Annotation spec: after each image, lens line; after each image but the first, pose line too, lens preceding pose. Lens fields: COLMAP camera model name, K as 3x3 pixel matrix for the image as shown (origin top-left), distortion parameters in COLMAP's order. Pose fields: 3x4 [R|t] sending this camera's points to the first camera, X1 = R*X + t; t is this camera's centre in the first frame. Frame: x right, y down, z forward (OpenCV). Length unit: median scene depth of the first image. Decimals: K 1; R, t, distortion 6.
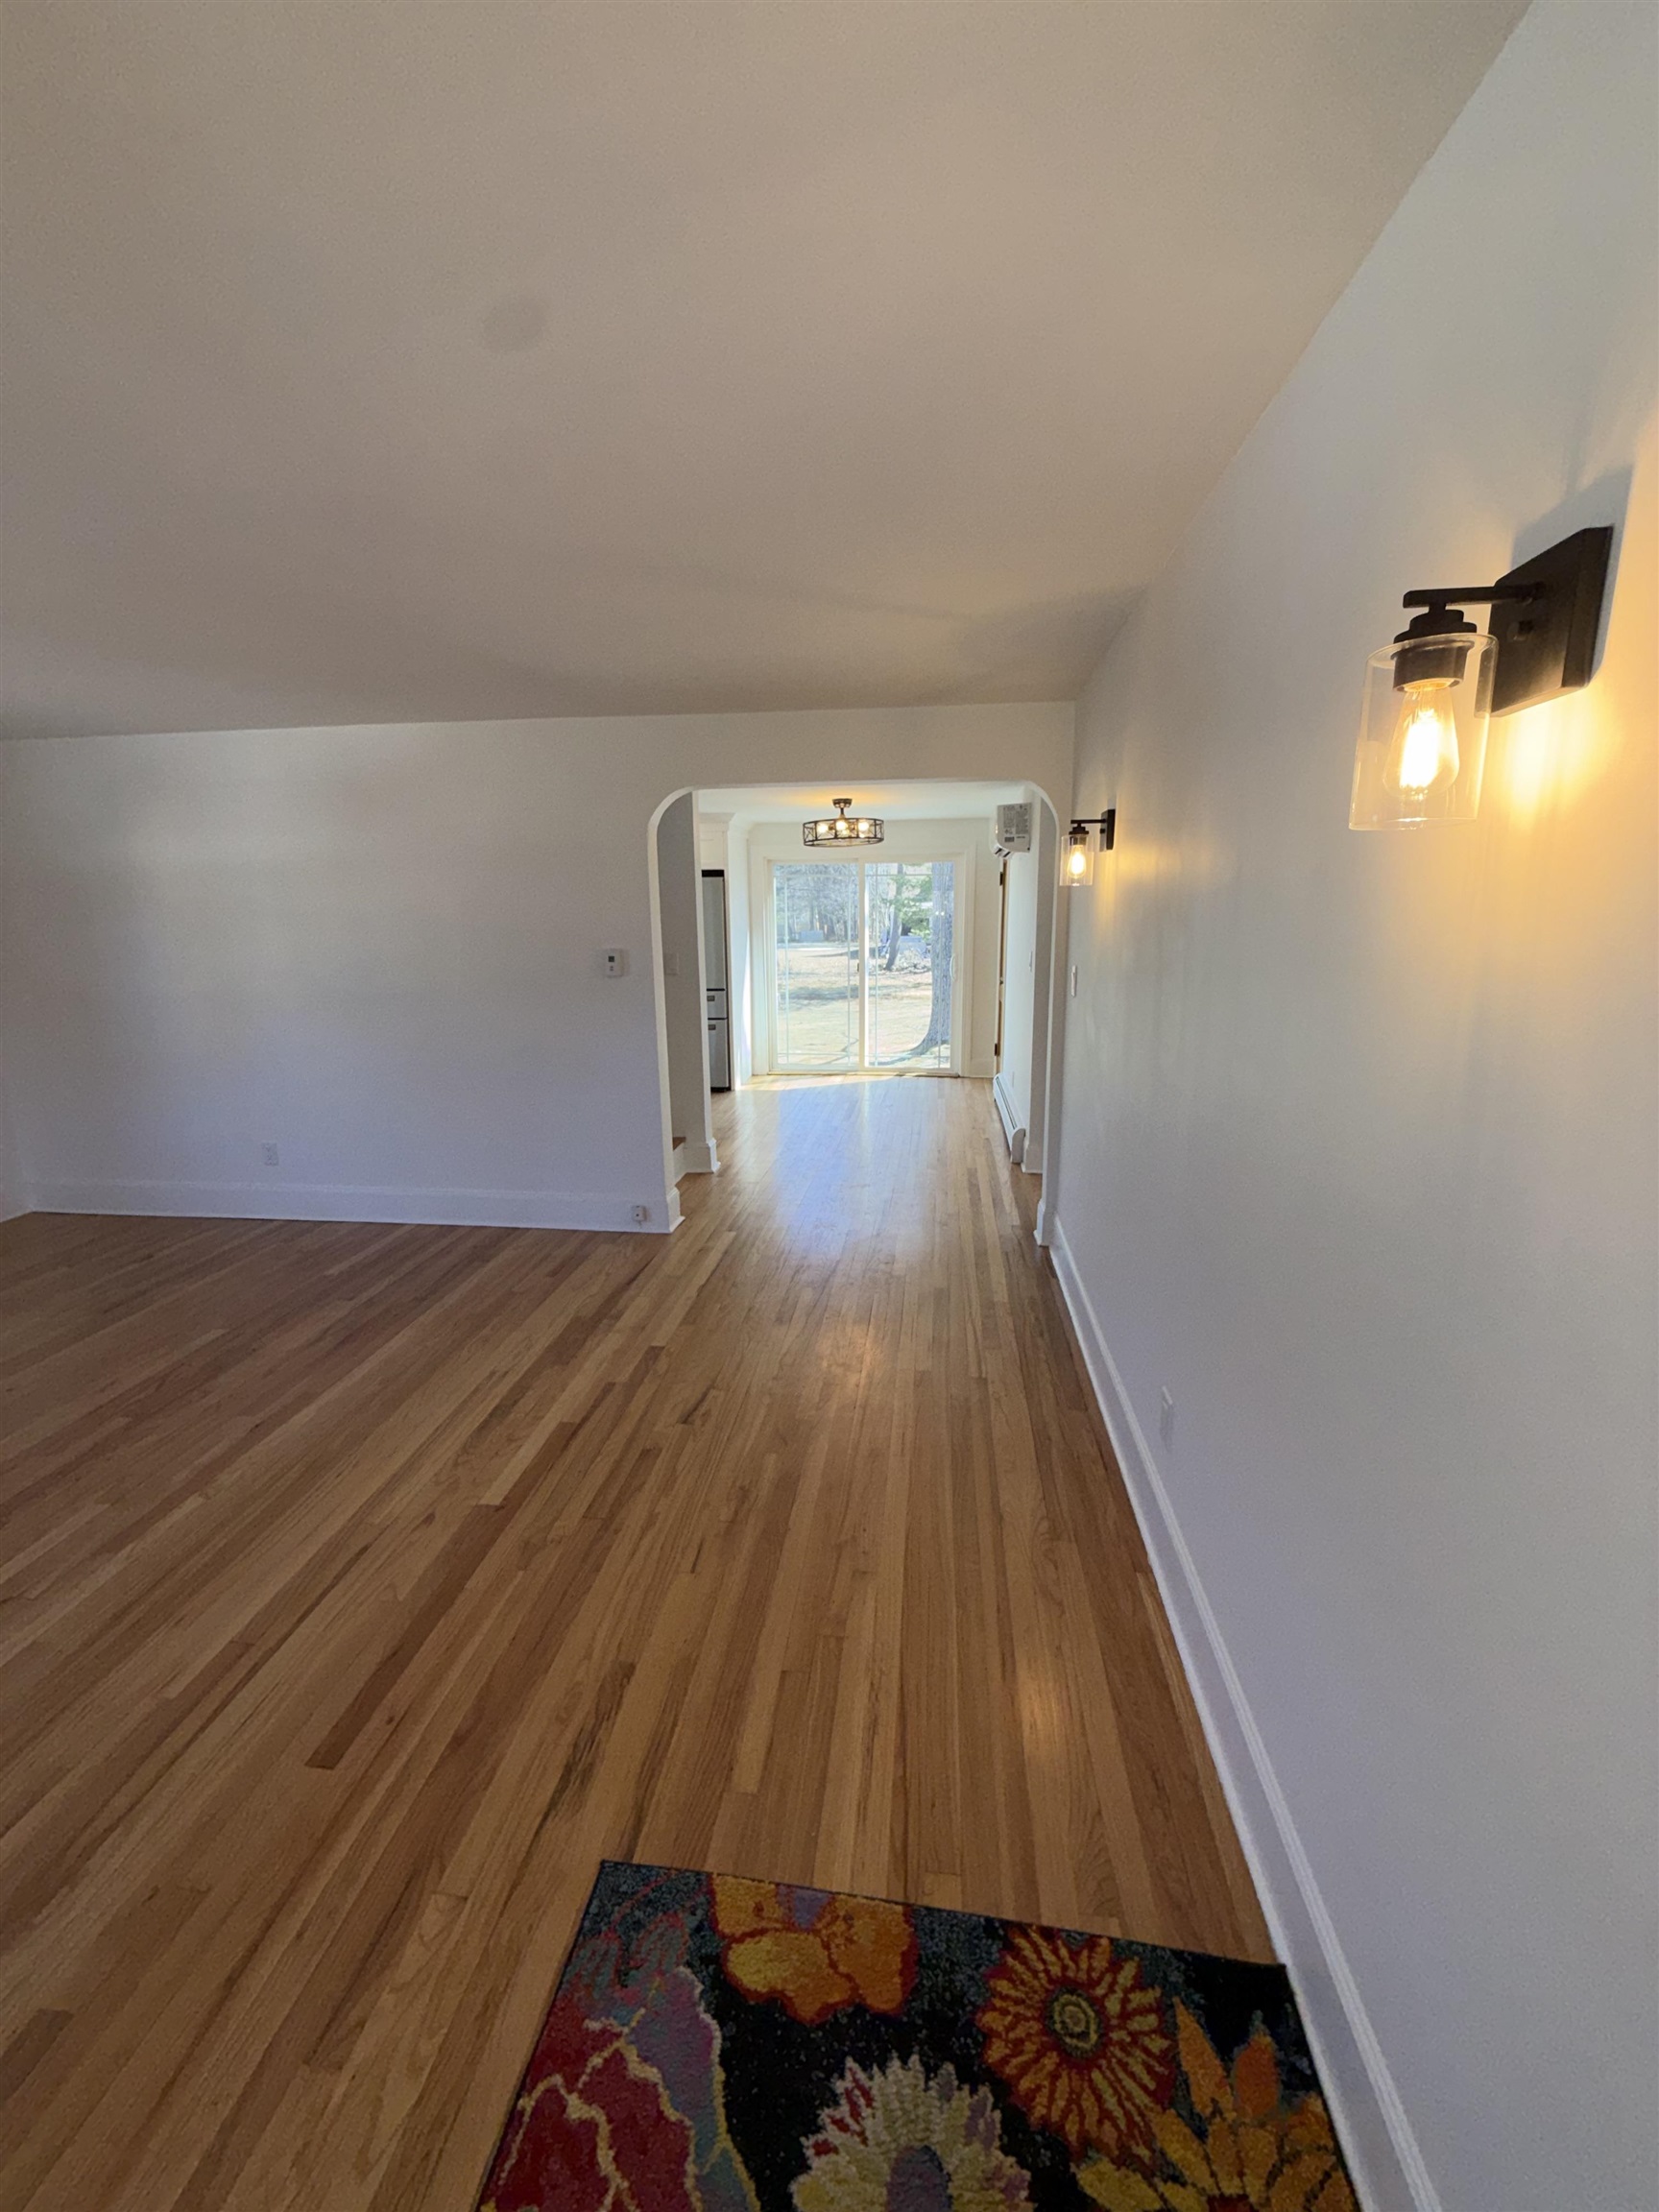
lens RADIAL K [[882.1, 0, 827.3], [0, 882.1, 1101.5], [0, 0, 1]] dist [0.001160, -0.000143]
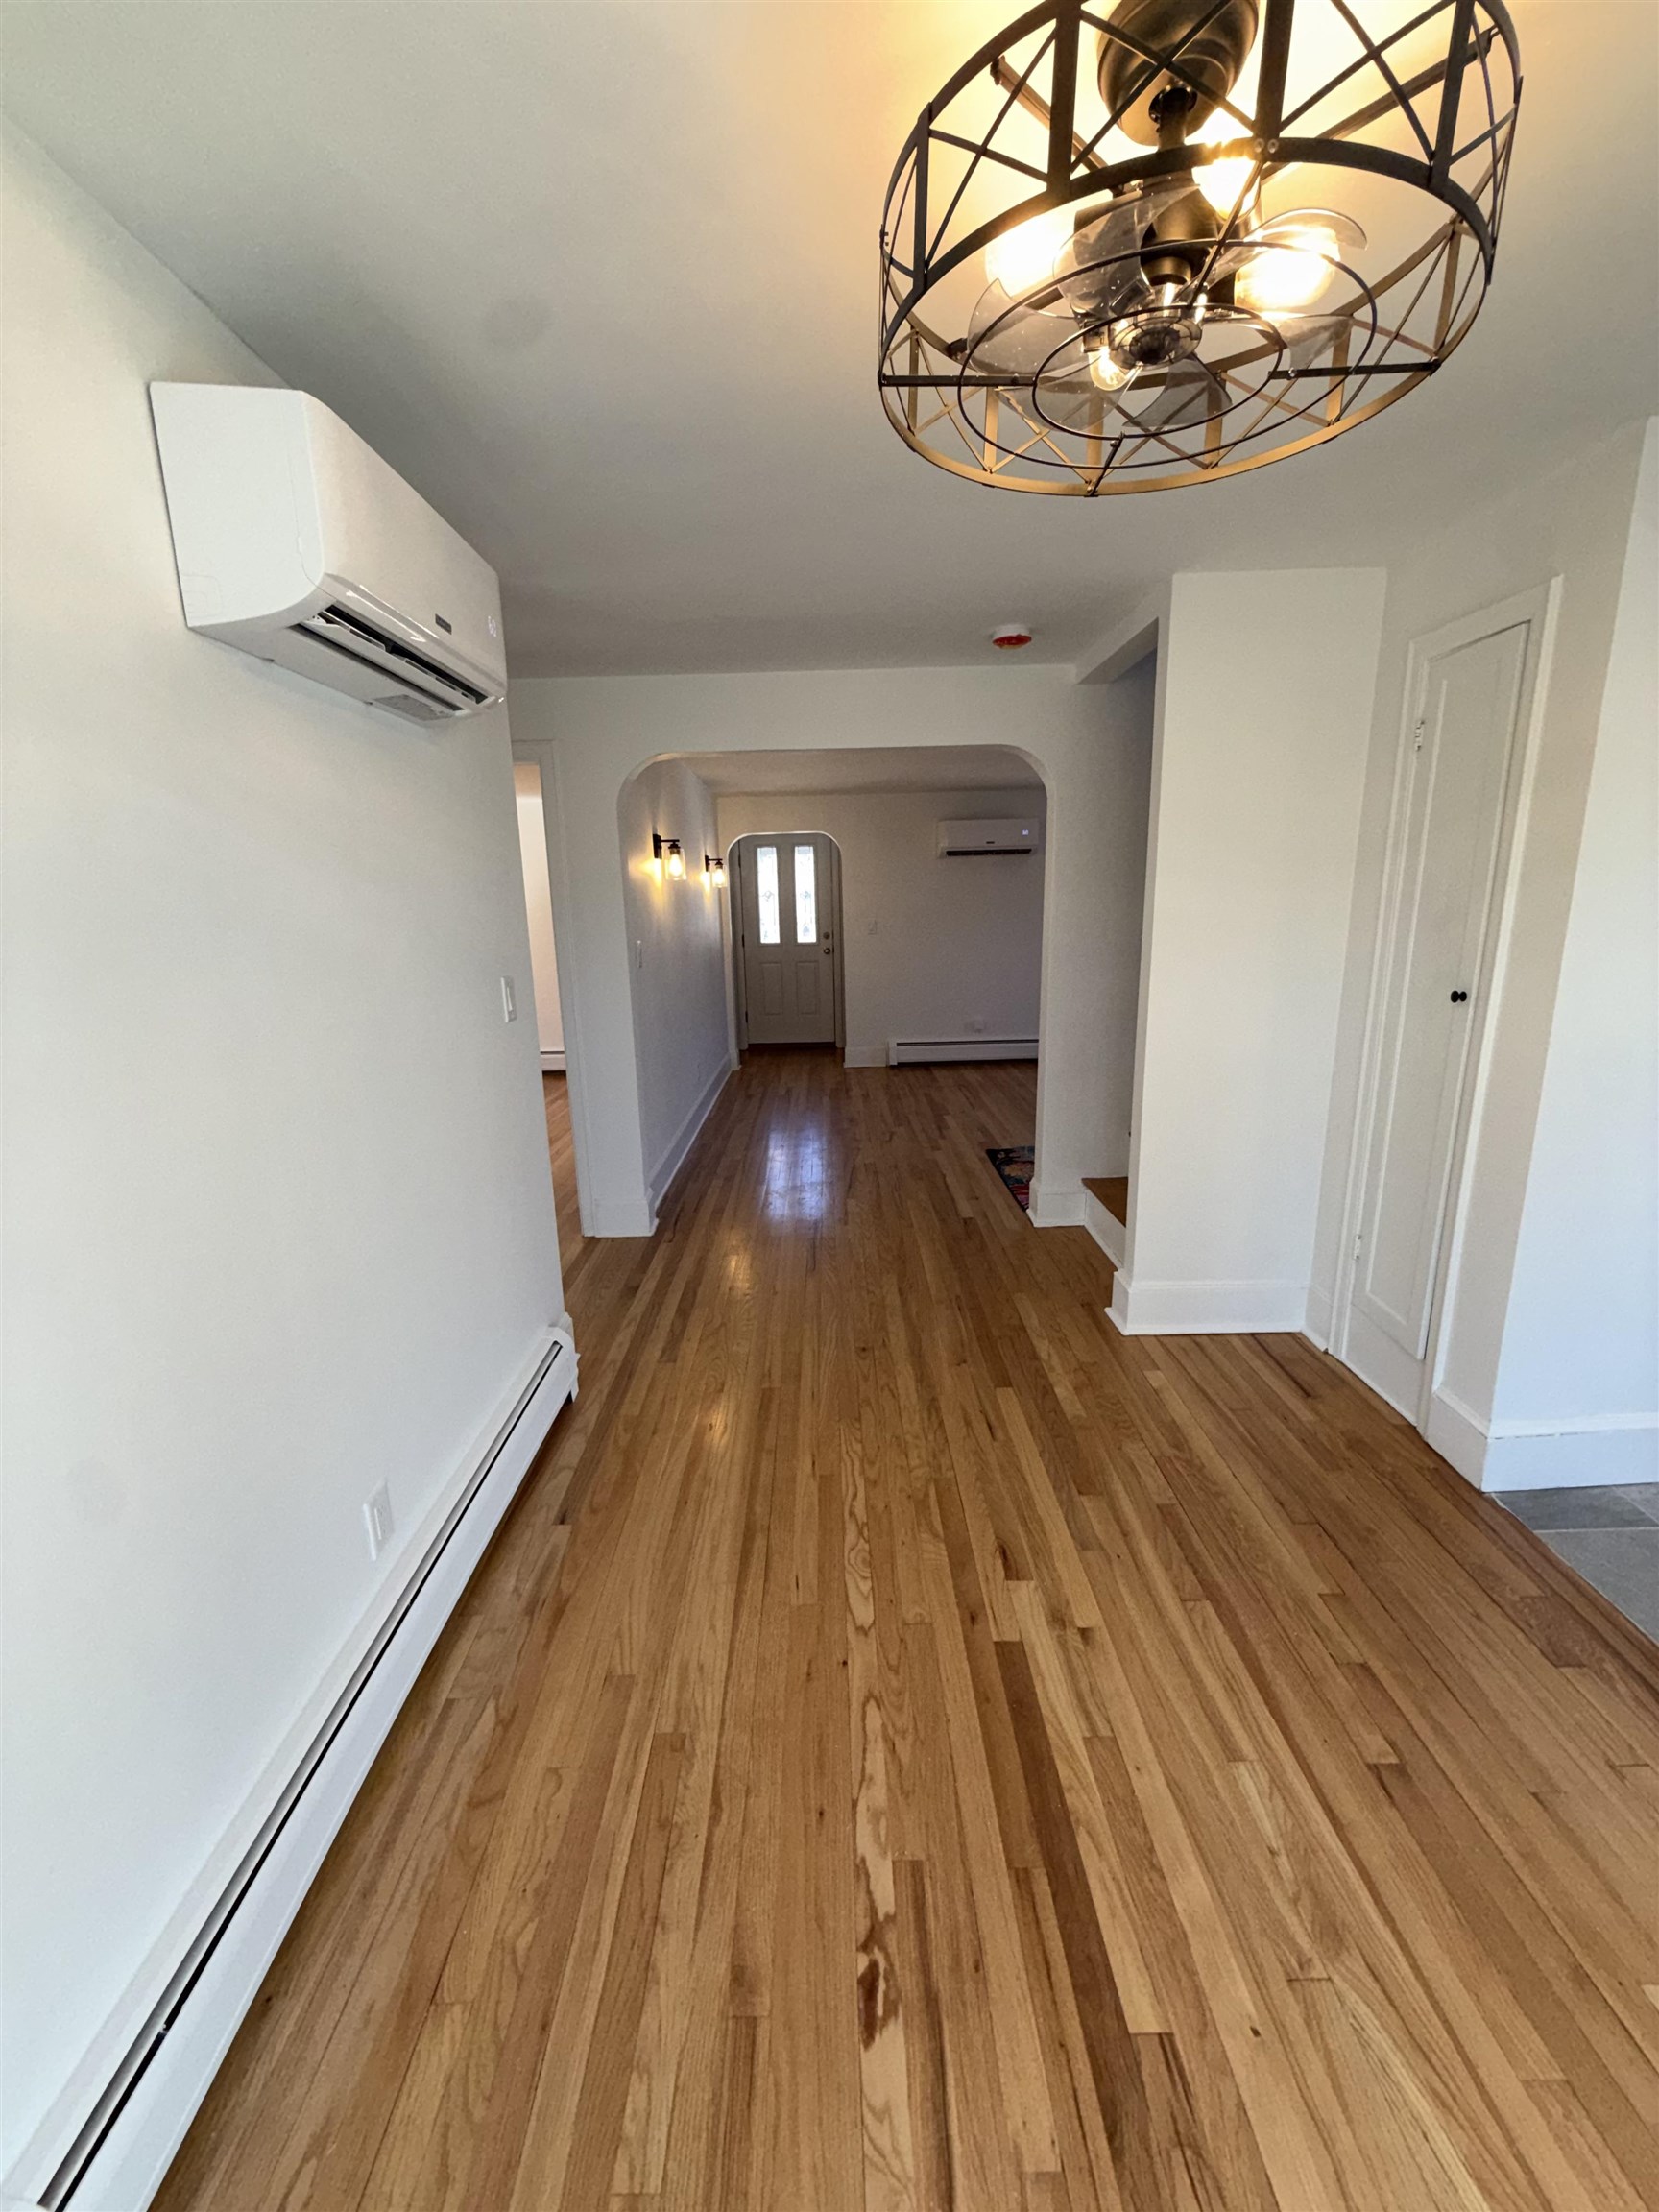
lens RADIAL K [[882.1, 0, 827.3], [0, 882.1, 1101.5], [0, 0, 1]] dist [0.001160, -0.000143]
pose [[-0.991033, 0.060348, -0.119210, 0.285900], [0.004653, 0.907238, 0.420591, -0.706785], [0.133534, 0.416265, -0.899384, 3.395957]]
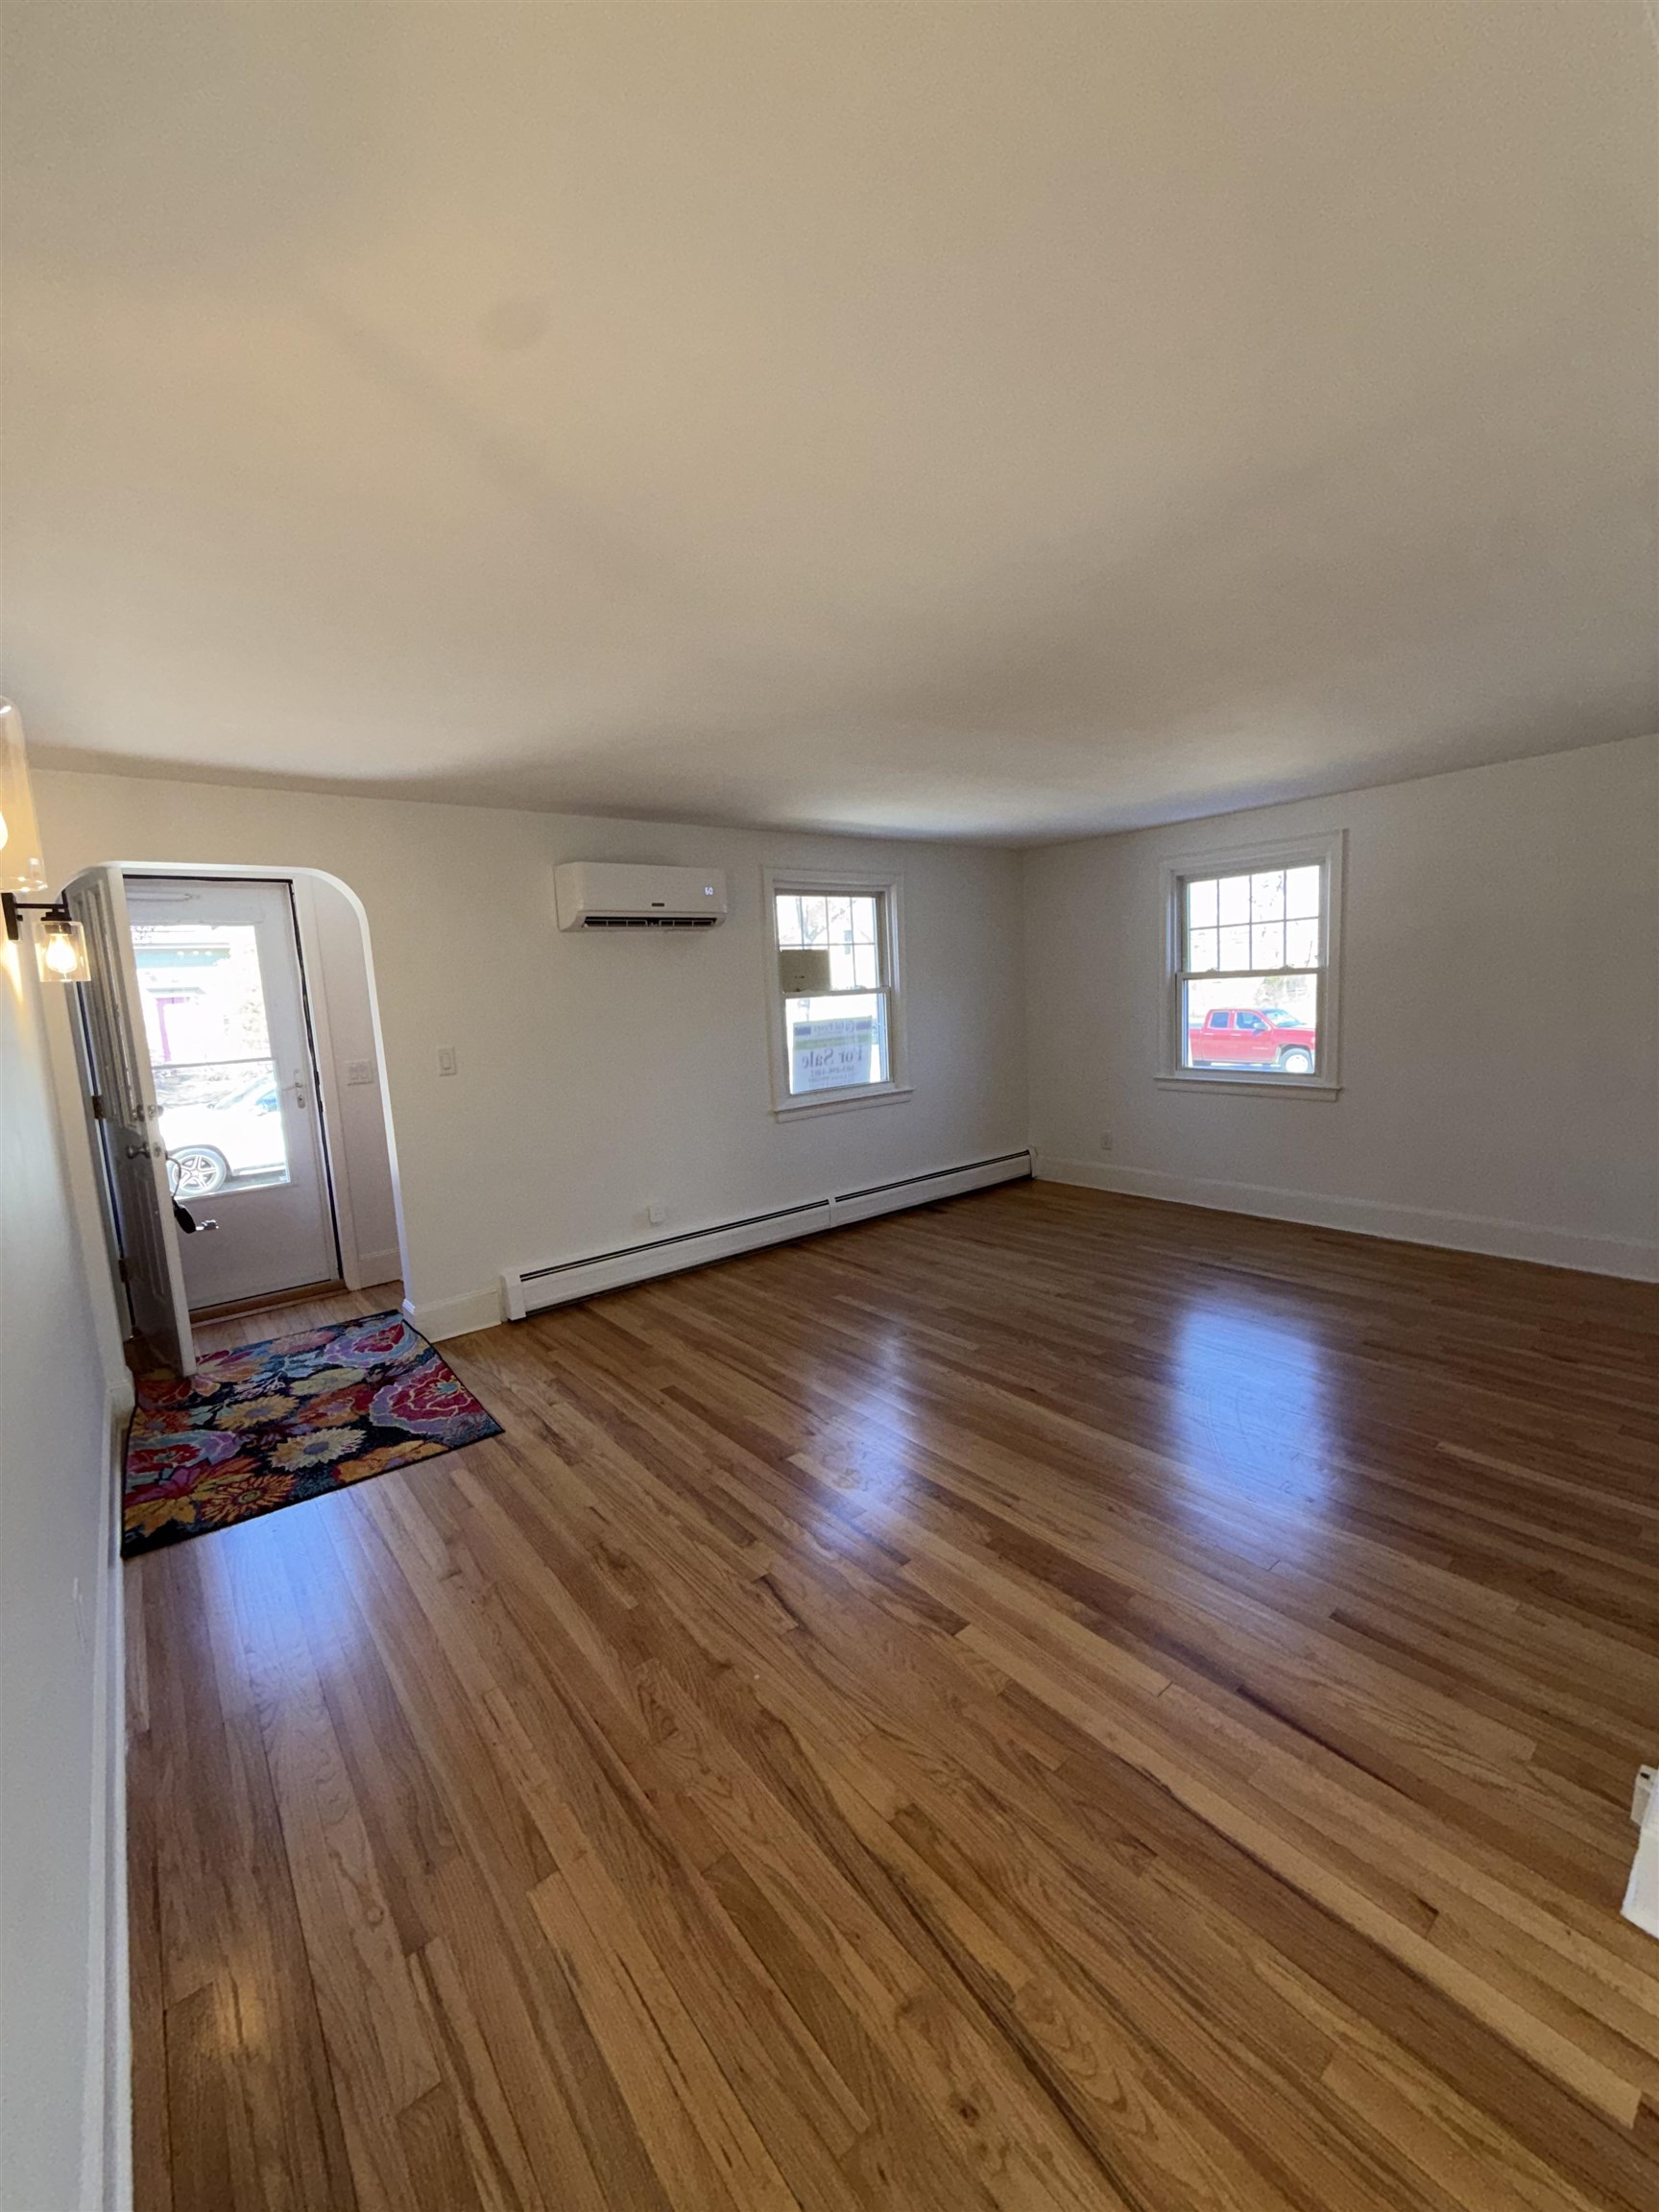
lens RADIAL K [[882.1, 0, 827.3], [0, 882.1, 1101.5], [0, 0, 1]] dist [0.001160, -0.000143]
pose [[-0.694390, 0.136477, -0.706539, 0.381532], [-0.093896, 0.956272, 0.276997, -0.355948], [0.713447, 0.258685, -0.651211, 1.745744]]
